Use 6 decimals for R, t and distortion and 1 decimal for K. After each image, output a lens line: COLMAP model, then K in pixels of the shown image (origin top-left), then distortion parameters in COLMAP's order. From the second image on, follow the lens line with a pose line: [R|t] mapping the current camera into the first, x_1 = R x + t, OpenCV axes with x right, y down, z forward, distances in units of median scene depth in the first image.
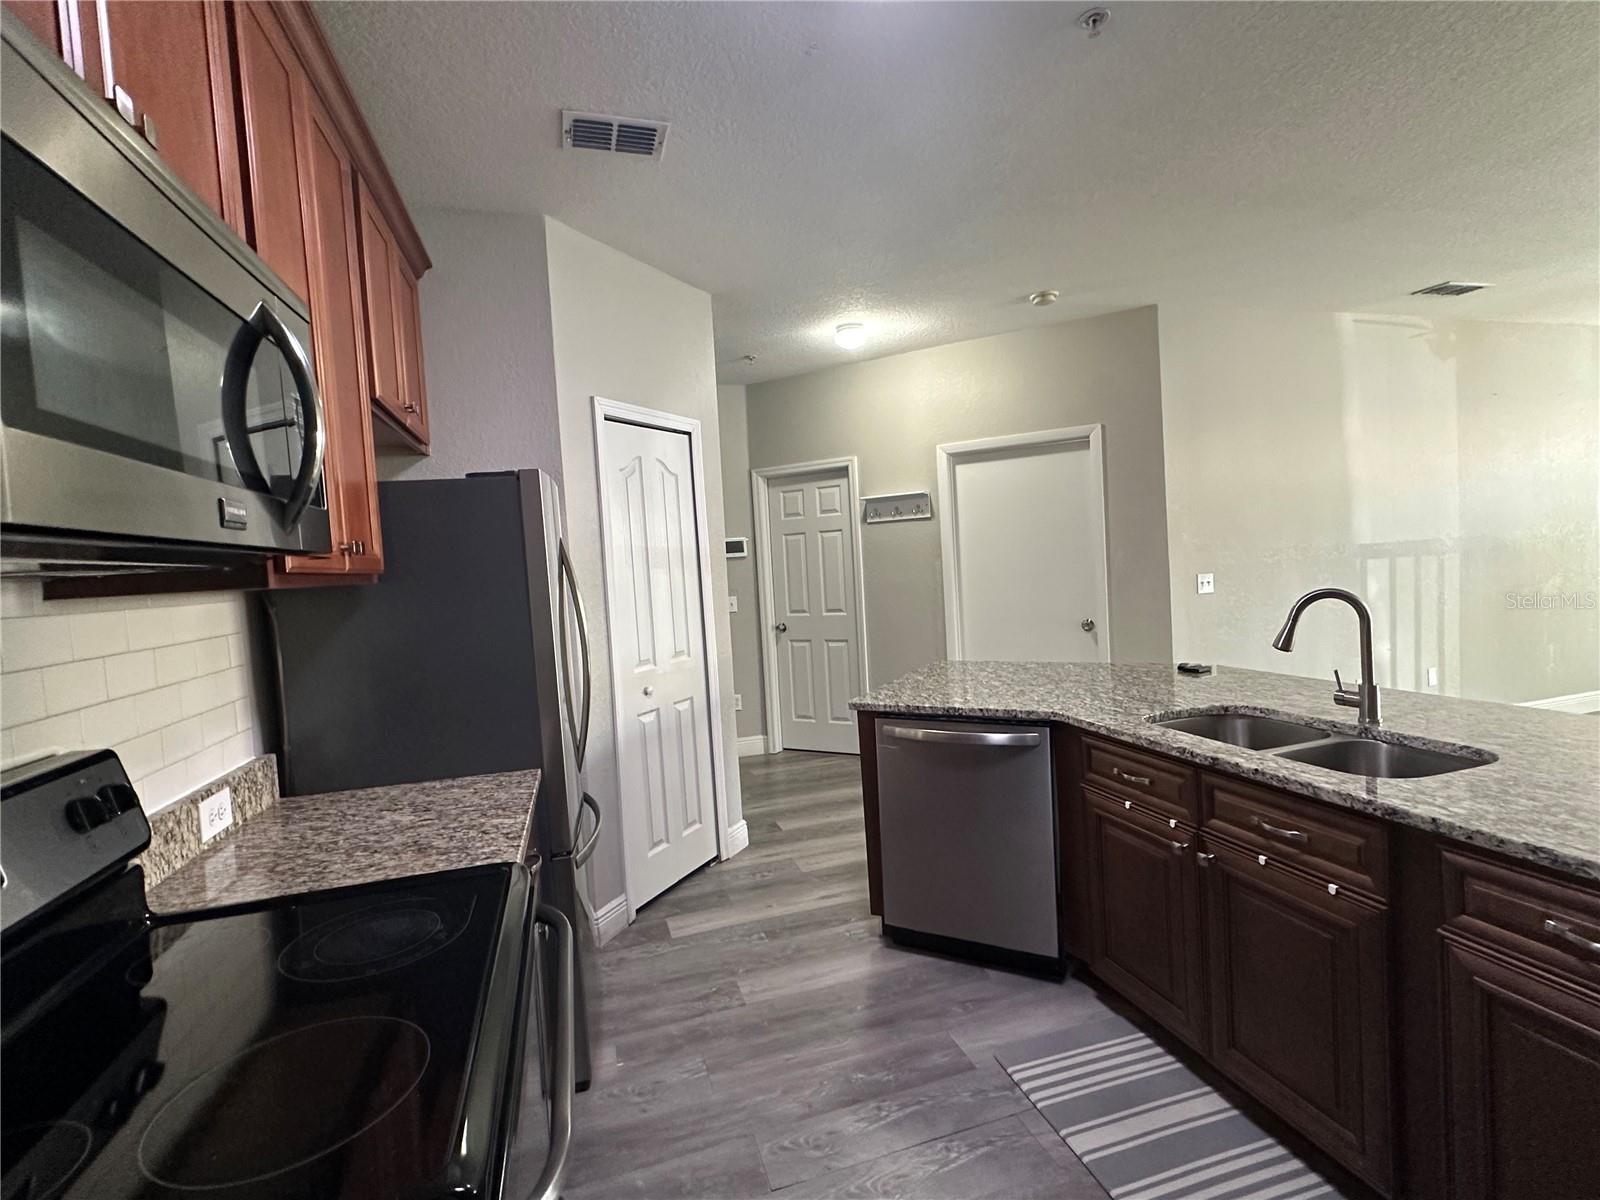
lens RADIAL K [[743.7, 0, 796.2], [0, 743.7, 603.1], [0, 0, 1]] dist [-0.000154, -0.000123]
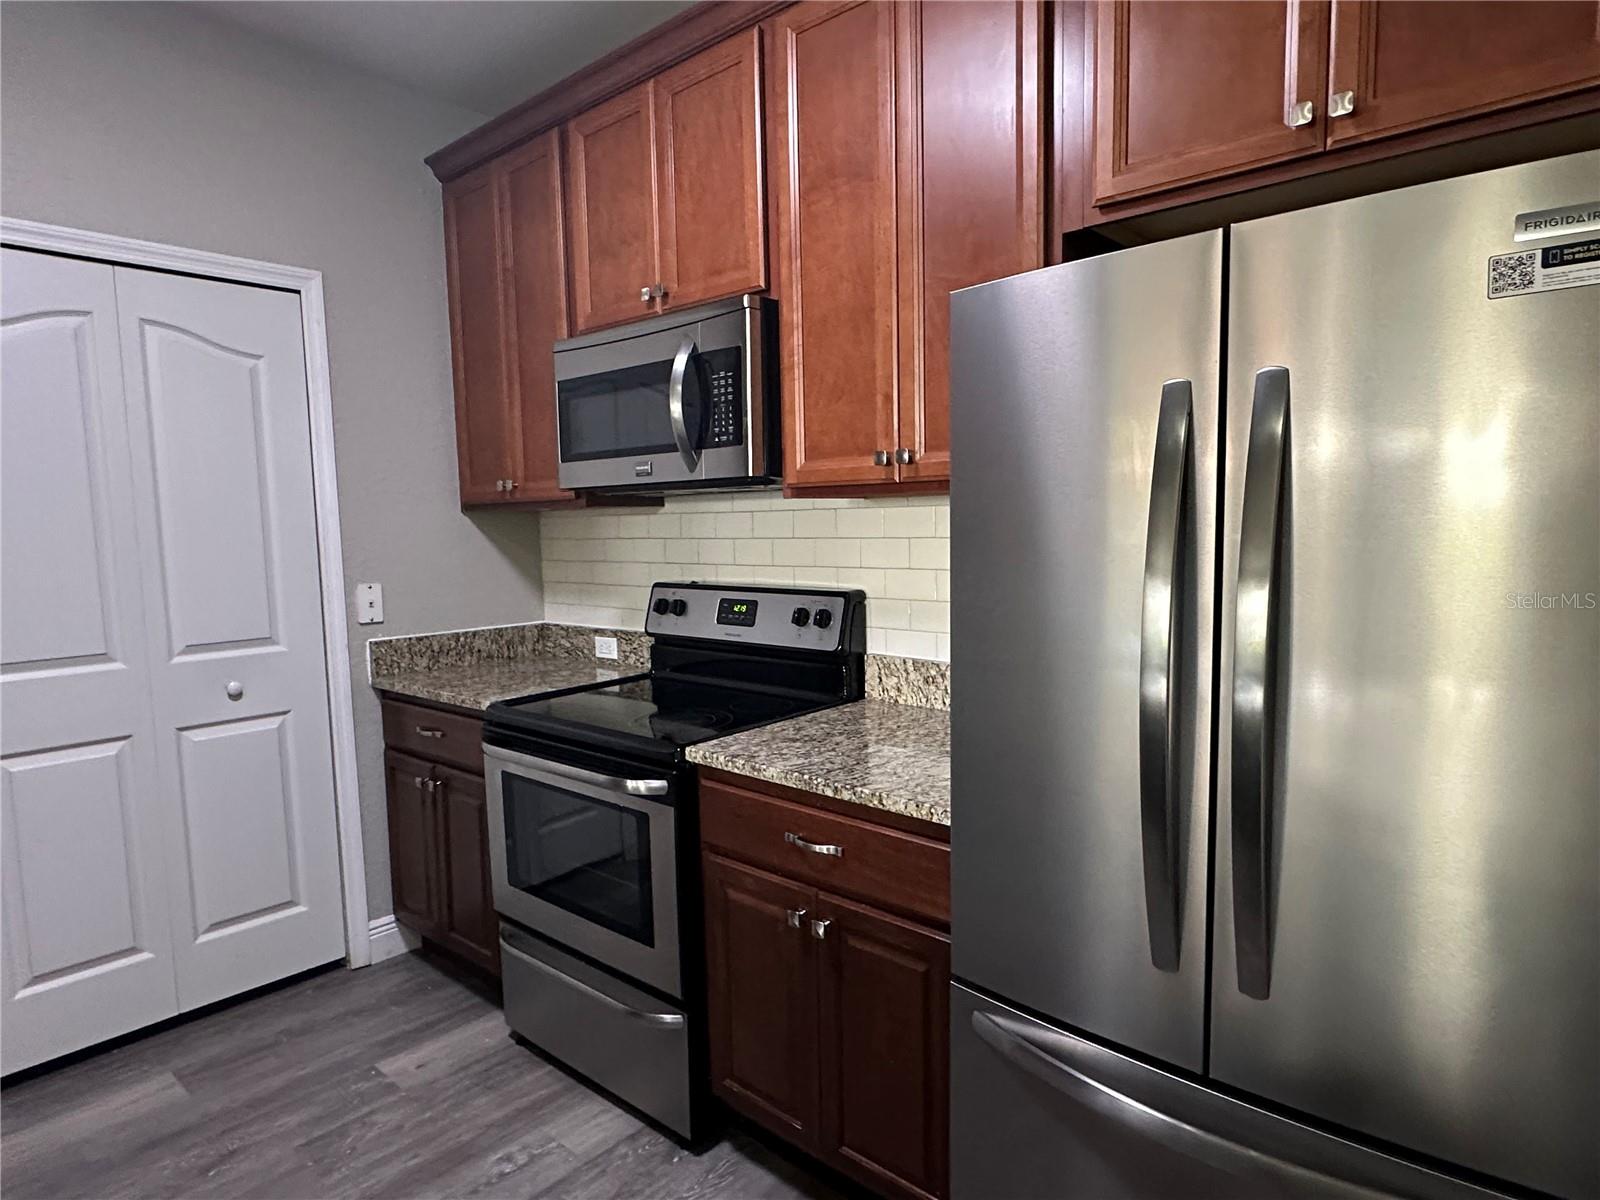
lens RADIAL K [[932.4, 0, 800.3], [0, 932.4, 611.1], [0, 0, 1]] dist [-0.005695, -0.001097]
pose [[-0.845033, 0.128765, -0.518979, 0.180781], [0.043912, 0.984005, 0.172645, -0.094927], [0.532908, 0.123102, -0.837171, 2.045981]]
